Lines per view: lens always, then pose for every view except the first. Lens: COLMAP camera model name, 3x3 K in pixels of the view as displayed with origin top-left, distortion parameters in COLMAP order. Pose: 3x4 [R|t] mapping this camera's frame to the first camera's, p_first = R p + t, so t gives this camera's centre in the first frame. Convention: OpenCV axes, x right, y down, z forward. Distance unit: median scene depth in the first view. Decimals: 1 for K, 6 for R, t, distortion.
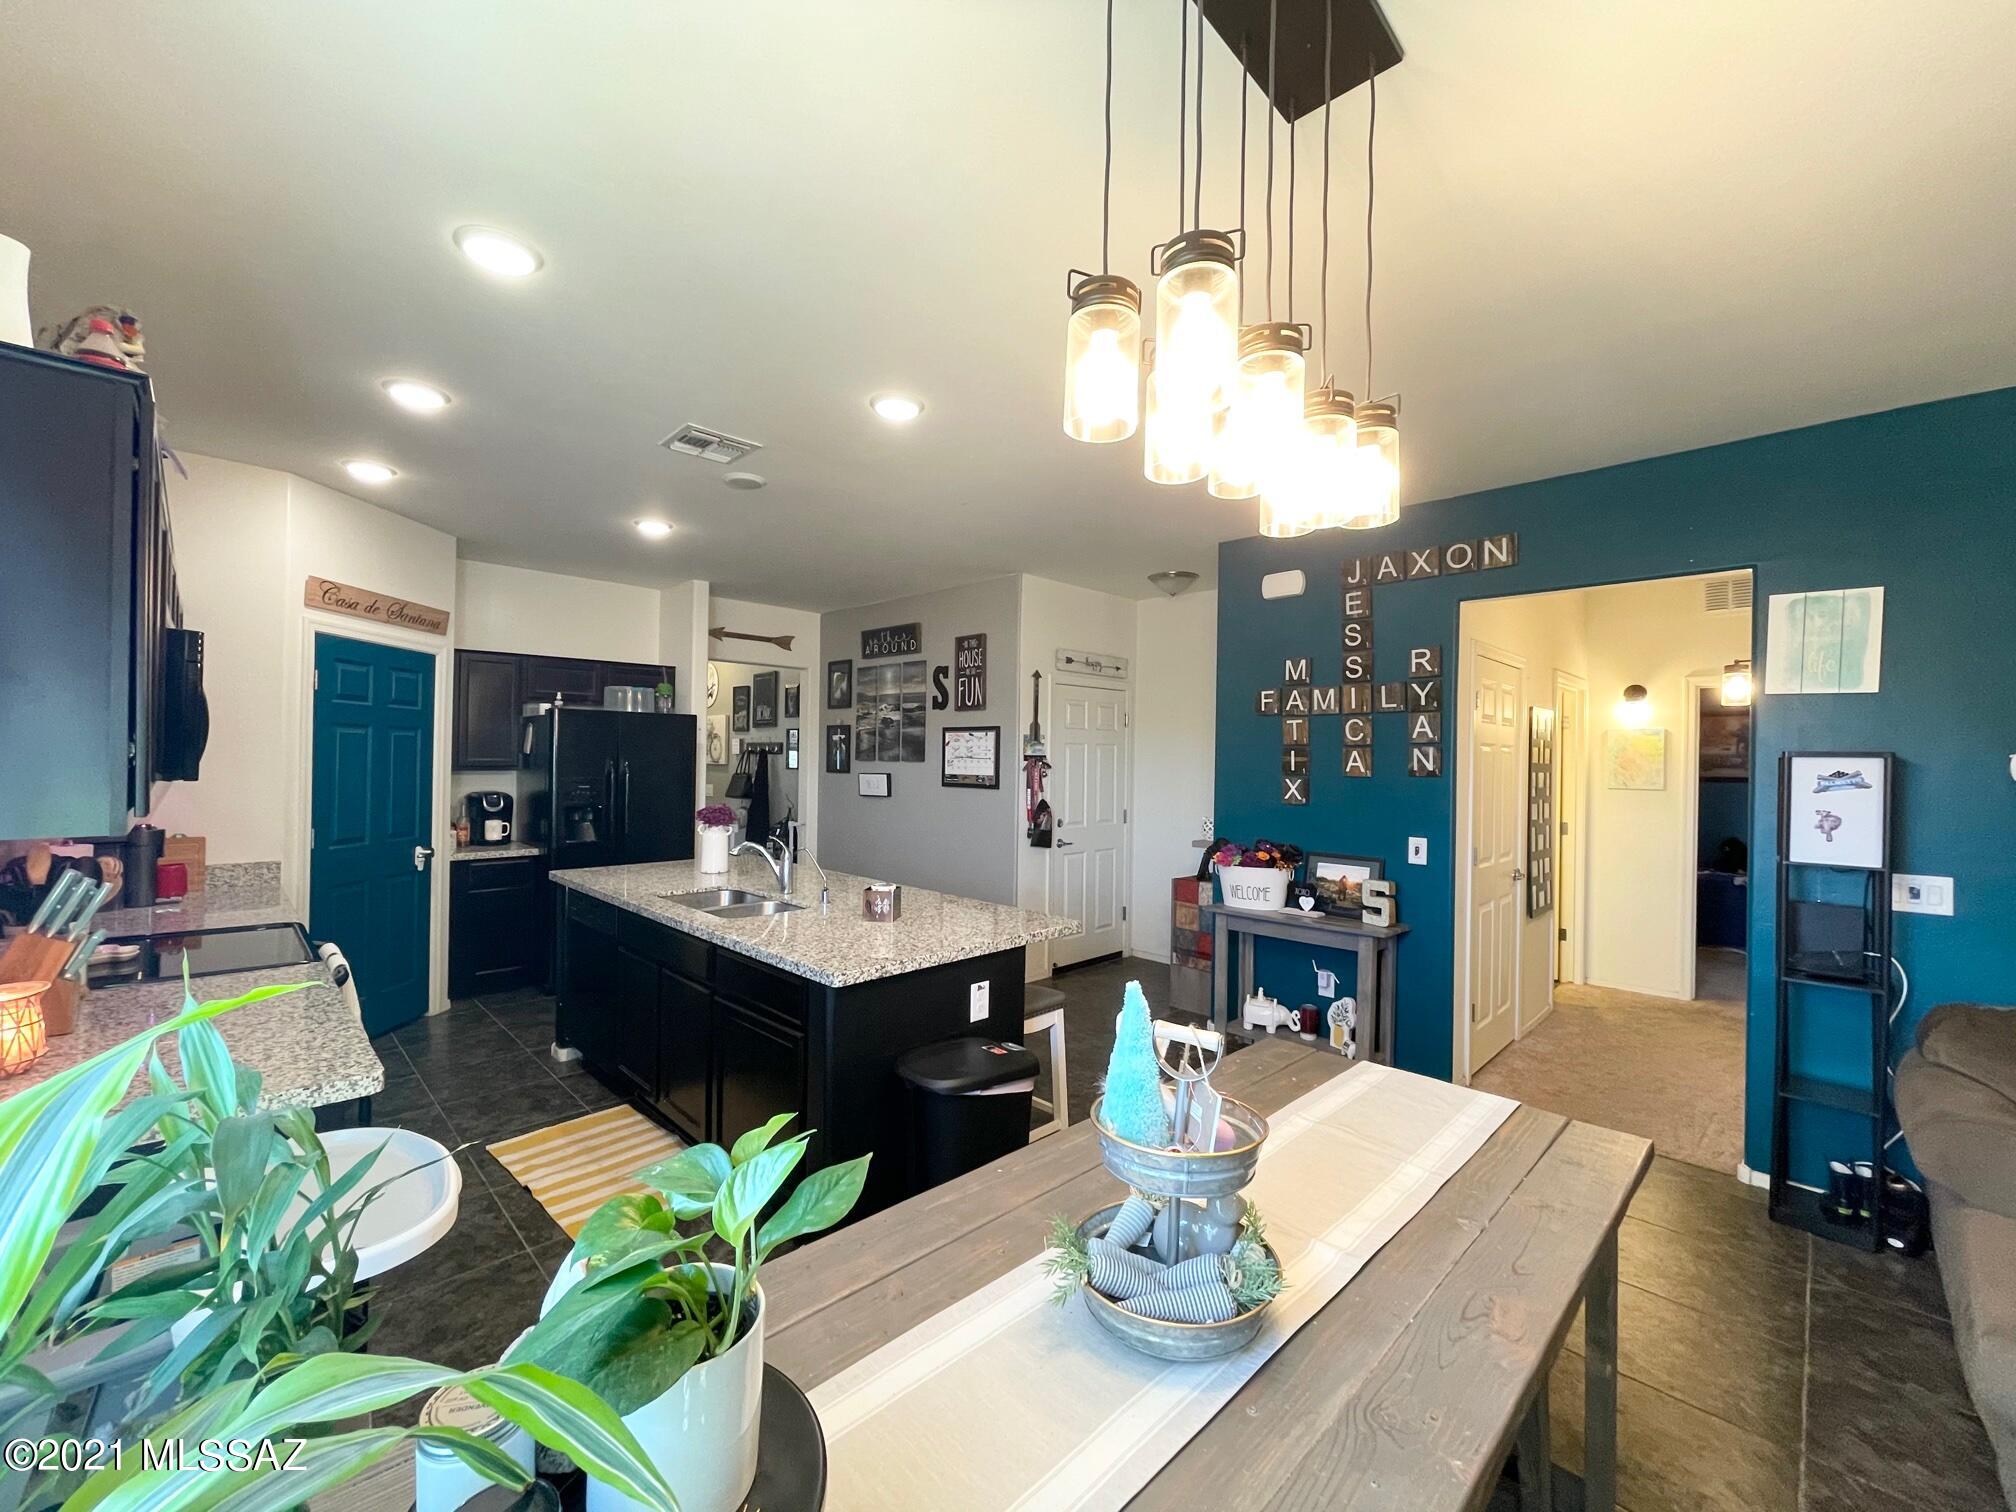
lens RADIAL K [[812.6, 0, 1000.0], [0, 812.6, 757.4], [0, 0, 1]] dist [-0.000452, -0.000316]
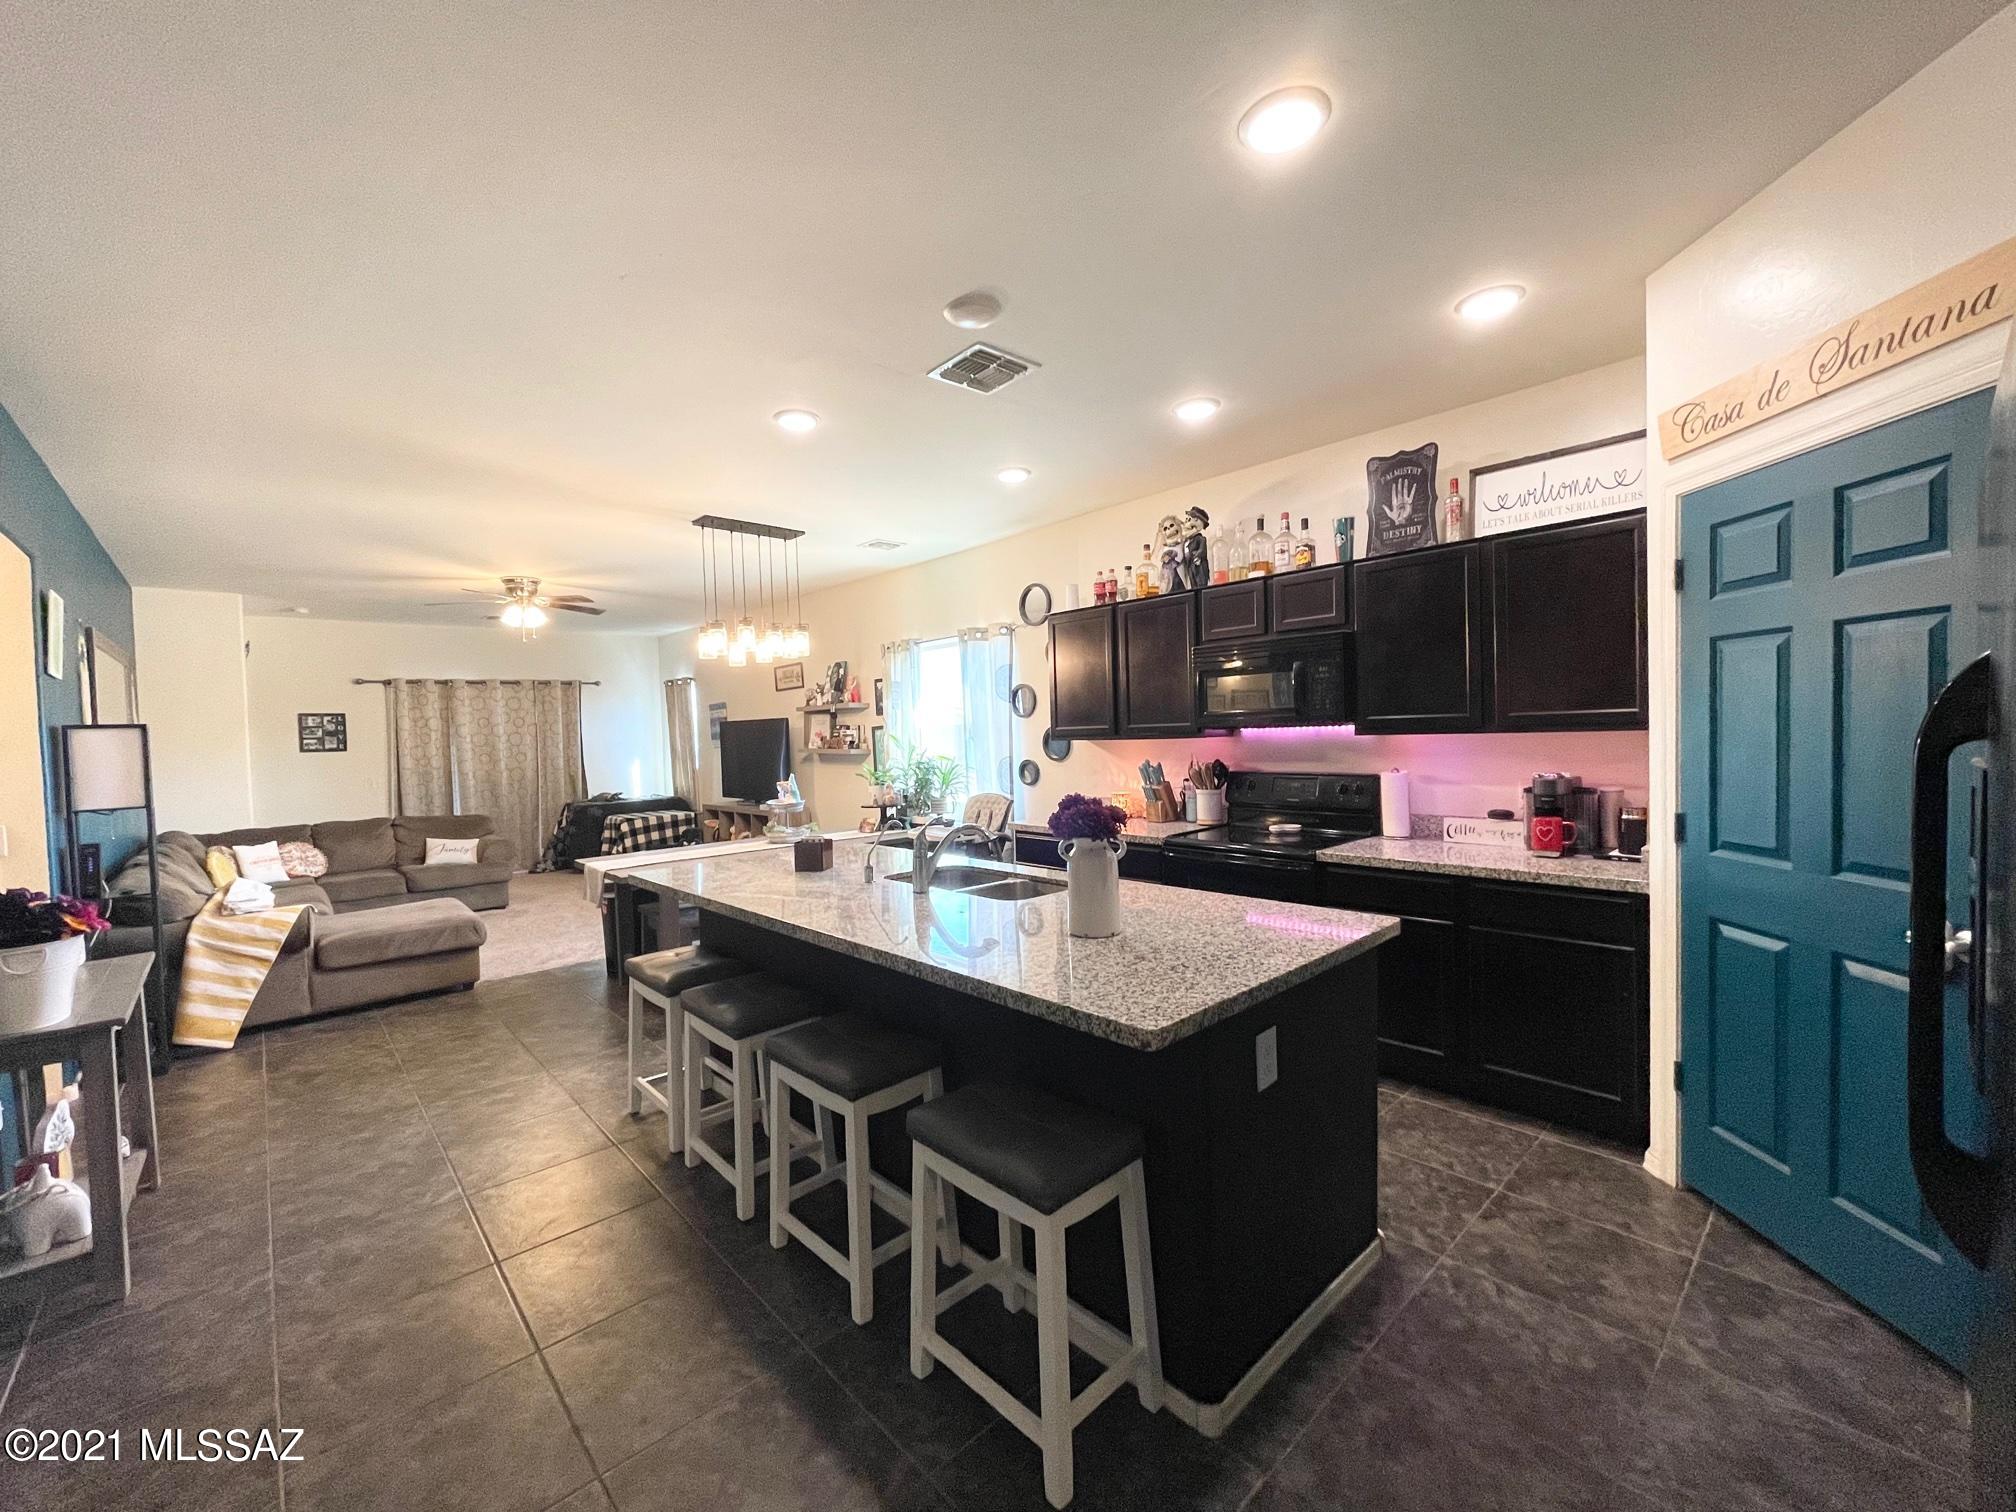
lens RADIAL K [[812.6, 0, 1003.3], [0, 812.6, 748.1], [0, 0, 1]] dist [-0.000452, -0.000316]
pose [[-0.999403, 0.013247, 0.031922, -0.290413], [0.013947, 0.999665, 0.021821, 0.014891], [-0.031622, 0.022254, -0.999252, 1.392115]]
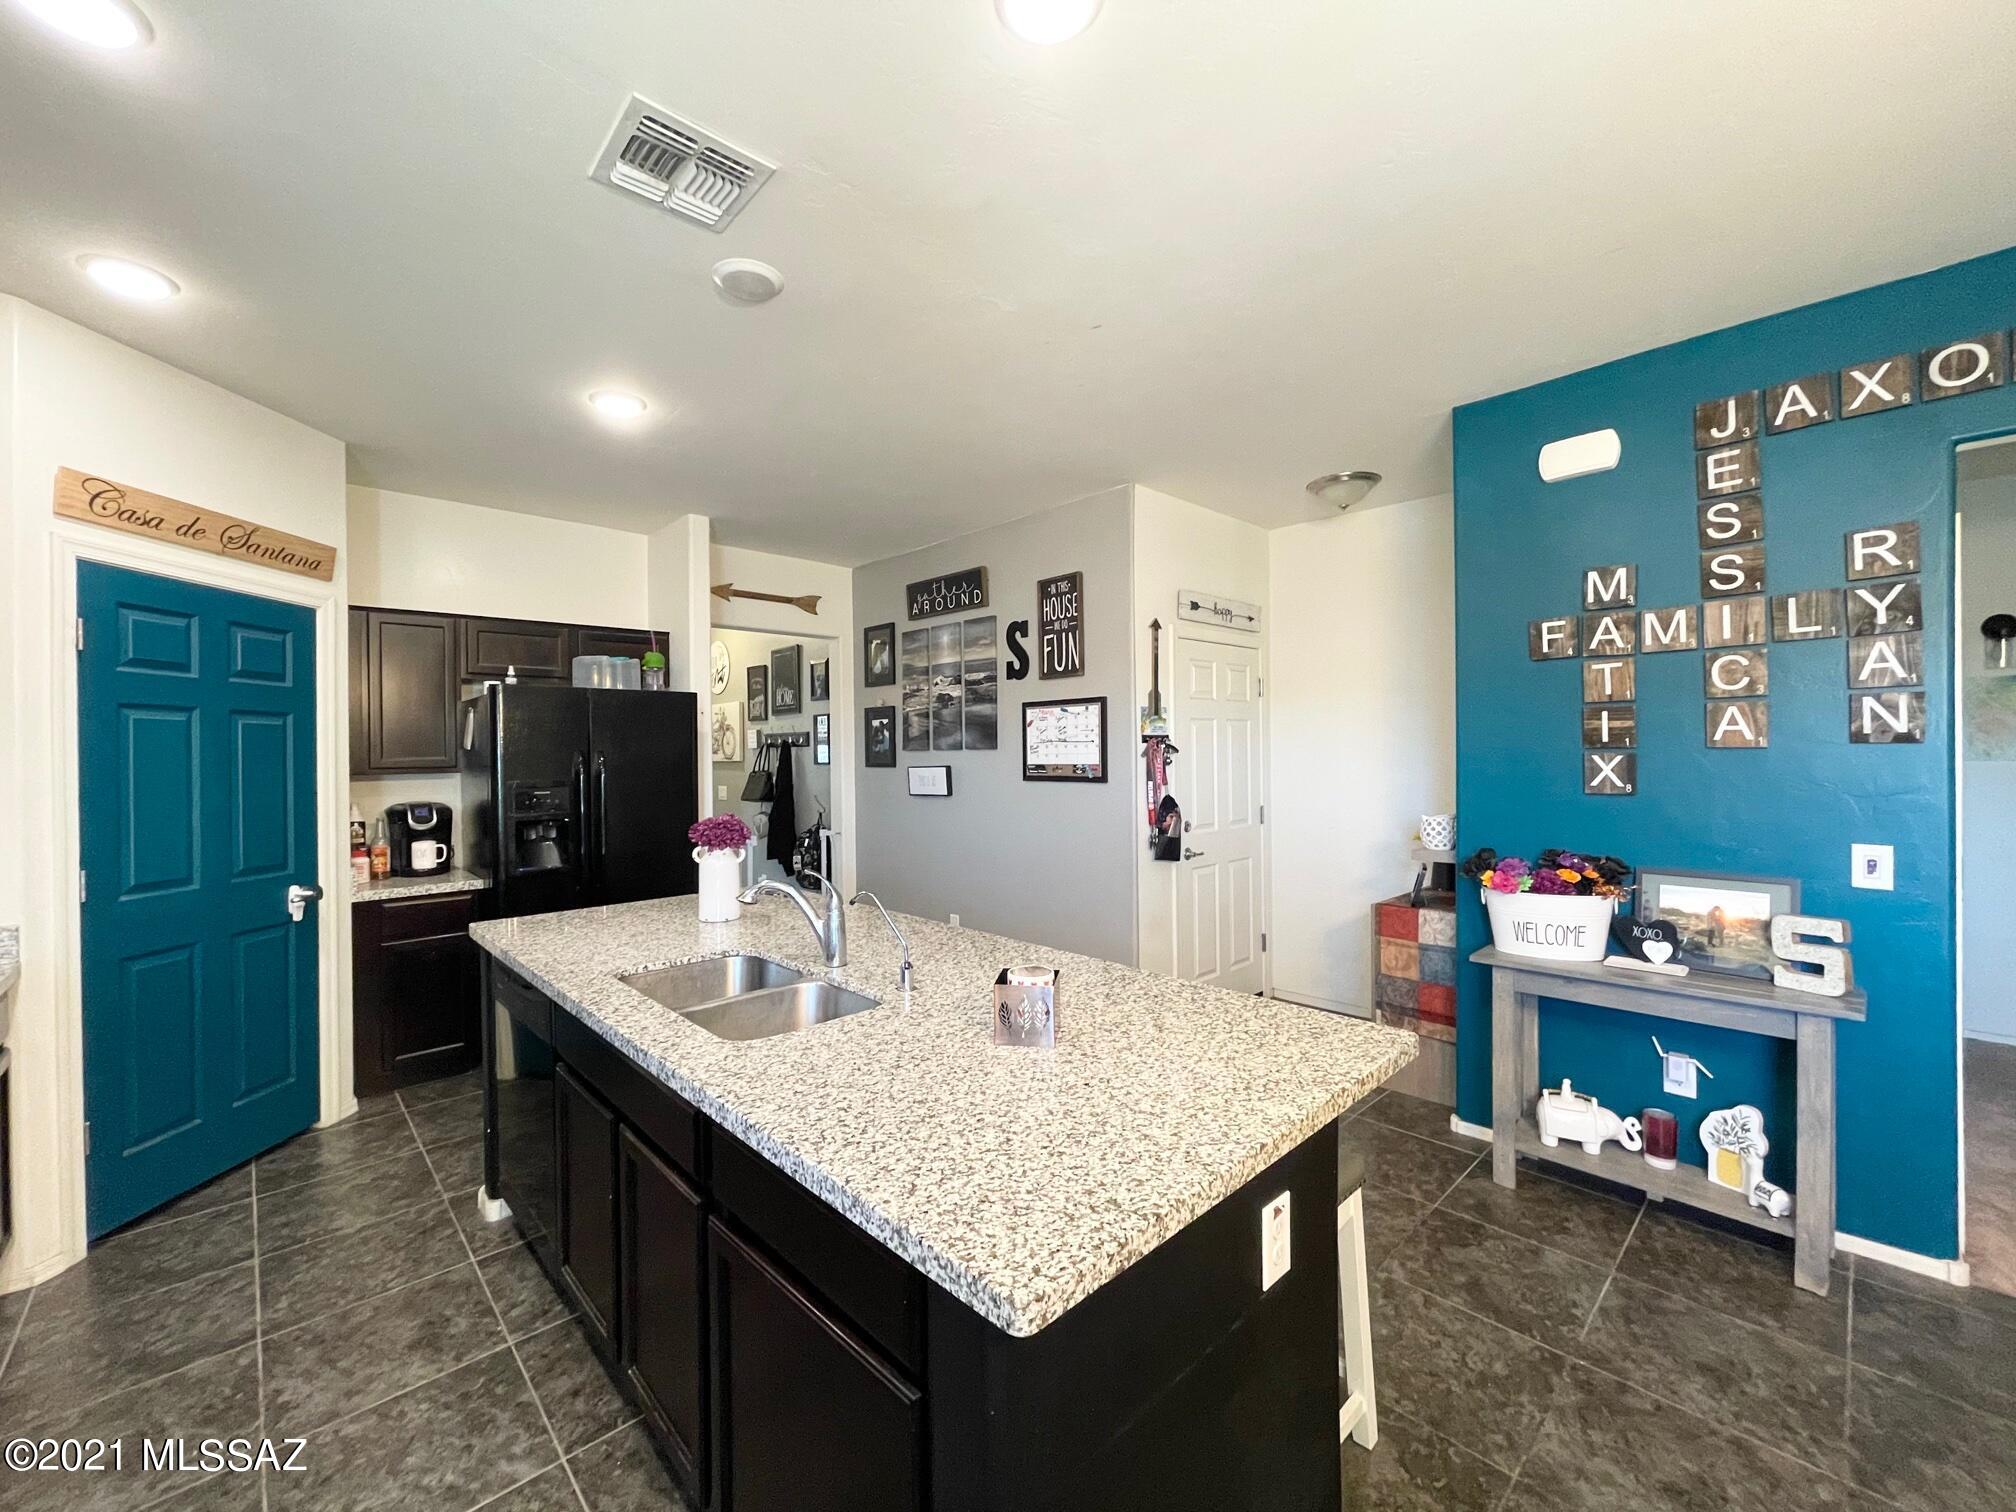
lens RADIAL K [[812.6, 0, 1001.0], [0, 812.6, 758.3], [0, 0, 1]] dist [-0.000452, -0.000316]
pose [[0.999450, -0.025179, -0.021566, -0.100121], [0.025337, 0.999654, 0.007100, 0.011886], [0.021379, -0.007643, 0.999742, 0.326314]]
